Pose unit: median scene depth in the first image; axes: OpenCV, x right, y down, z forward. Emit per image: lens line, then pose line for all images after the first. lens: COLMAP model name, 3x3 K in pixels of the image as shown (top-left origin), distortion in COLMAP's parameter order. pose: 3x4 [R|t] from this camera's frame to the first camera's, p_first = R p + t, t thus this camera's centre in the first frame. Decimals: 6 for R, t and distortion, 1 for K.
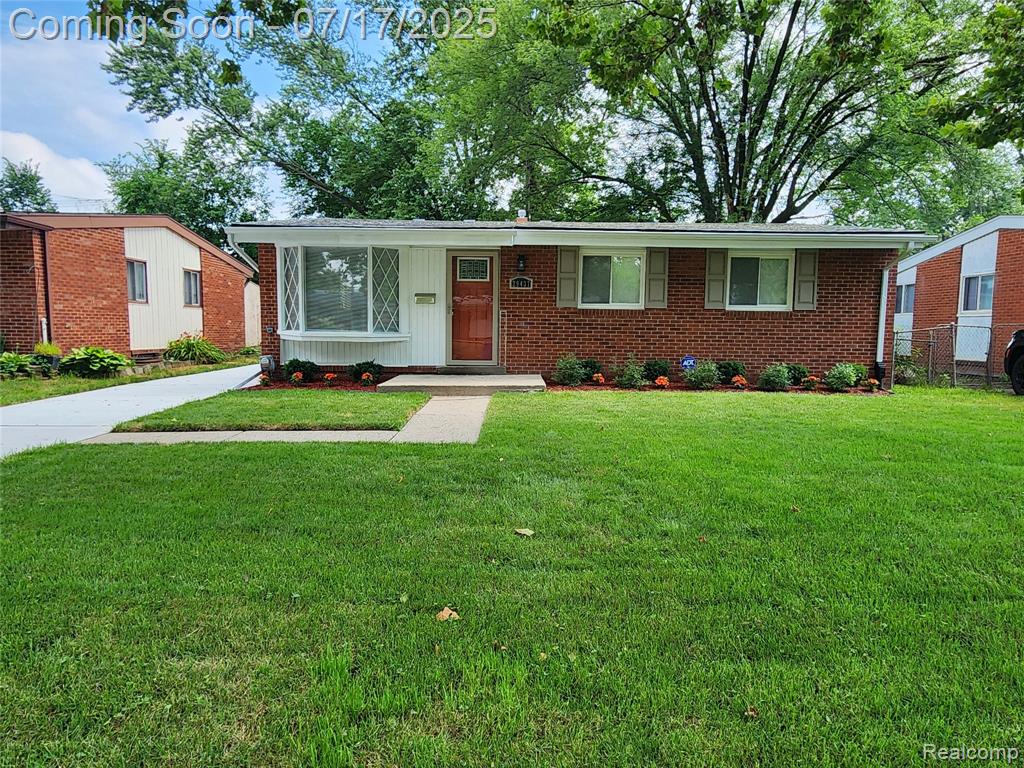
lens RADIAL K [[637.8, 0, 511.8], [0, 637.8, 378.2], [0, 0, 1]] dist [0.001979, -0.002188]
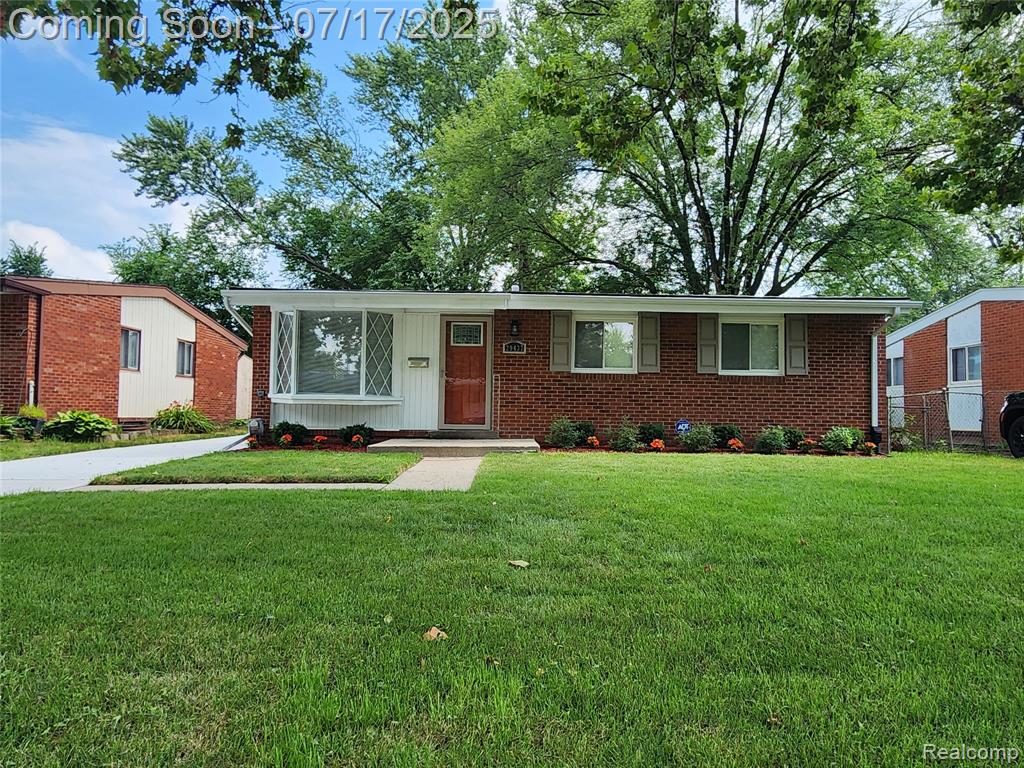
lens RADIAL K [[637.8, 0, 511.8], [0, 637.8, 378.2], [0, 0, 1]] dist [0.001979, -0.002188]
pose [[0.999937, 0.002705, 0.010909, -0.000515], [-0.001214, 0.990914, -0.134495, 0.033861], [-0.011173, 0.134473, 0.990854, 0.011051]]
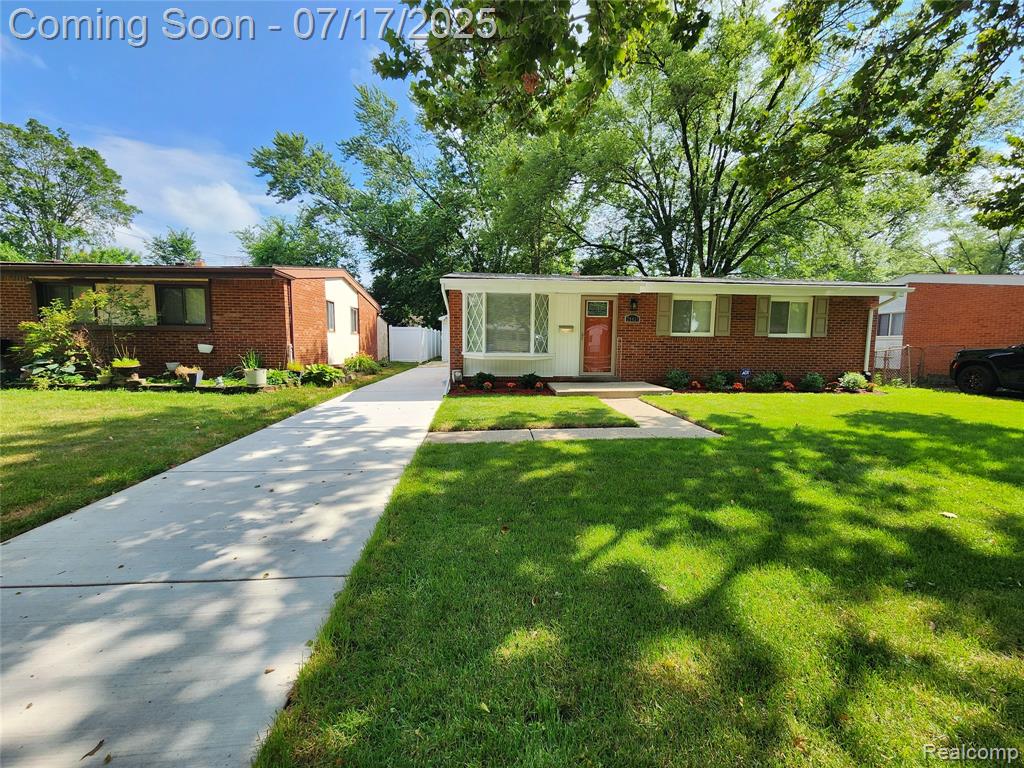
lens RADIAL K [[420.7, 0, 507.6], [0, 420.7, 383.6], [0, 0, 1]] dist [0.001123, -0.000031]
pose [[0.998075, -0.008314, 0.061459, -0.323313], [0.007582, 0.999898, 0.012142, -0.015732], [-0.061553, -0.011652, 0.998036, 0.065527]]
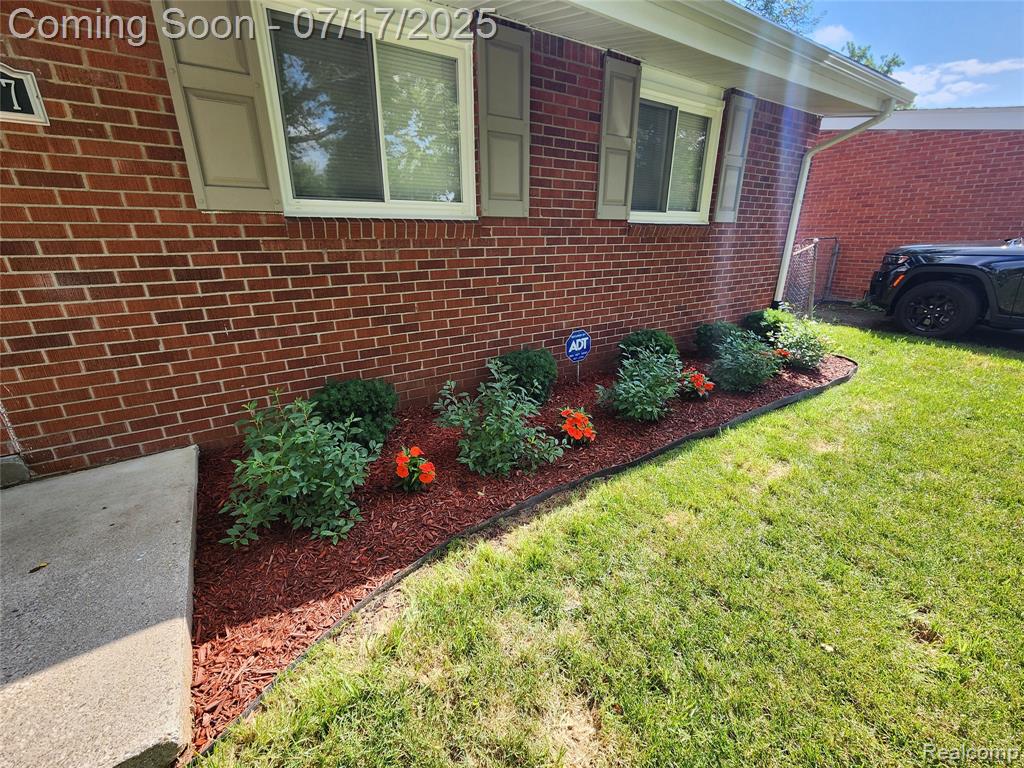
lens RADIAL K [[420.7, 0, 507.6], [0, 420.7, 383.6], [0, 0, 1]] dist [0.001123, -0.000031]
pose [[0.839622, -0.193776, 0.507430, 0.075161], [0.061625, 0.962152, 0.265455, -0.079034], [-0.539664, -0.191612, 0.819785, 0.761274]]
